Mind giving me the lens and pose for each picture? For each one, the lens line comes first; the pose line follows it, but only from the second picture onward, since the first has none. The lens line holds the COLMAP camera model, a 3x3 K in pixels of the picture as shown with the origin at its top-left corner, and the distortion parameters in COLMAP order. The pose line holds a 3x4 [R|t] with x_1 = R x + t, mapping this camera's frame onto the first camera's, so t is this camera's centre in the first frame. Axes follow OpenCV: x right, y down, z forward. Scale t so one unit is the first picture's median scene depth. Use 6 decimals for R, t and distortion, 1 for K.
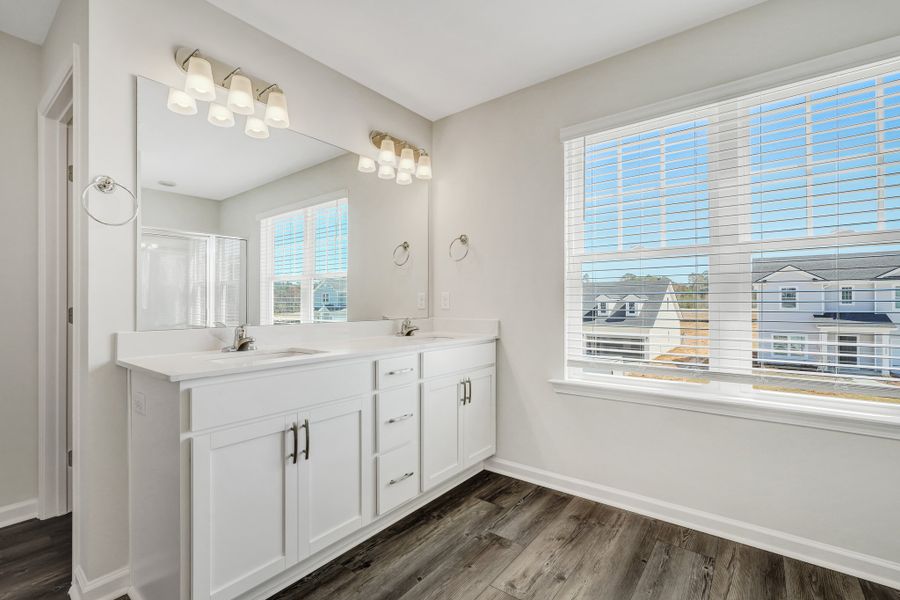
lens RADIAL K [[408.9, 0, 451.1], [0, 408.9, 303.7], [0, 0, 1]] dist [0.003241, 0.000620]
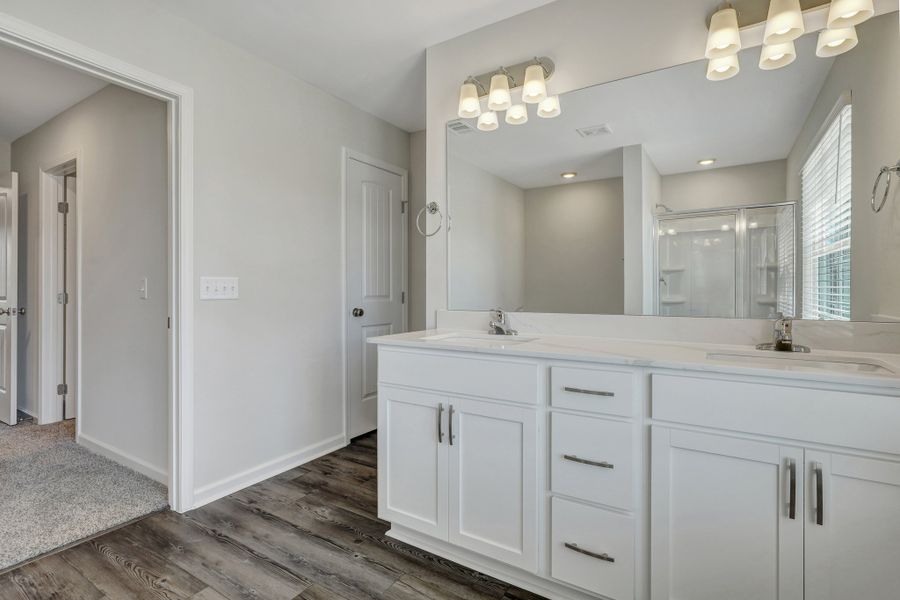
lens RADIAL K [[428.8, 0, 451.5], [0, 428.8, 290.3], [0, 0, 1]] dist [-0.001988, 0.000102]
pose [[0.108222, 0.005968, -0.994109, 0.586876], [0.003202, 0.999975, 0.006351, -0.004028], [0.994122, -0.003870, 0.108200, 0.761668]]
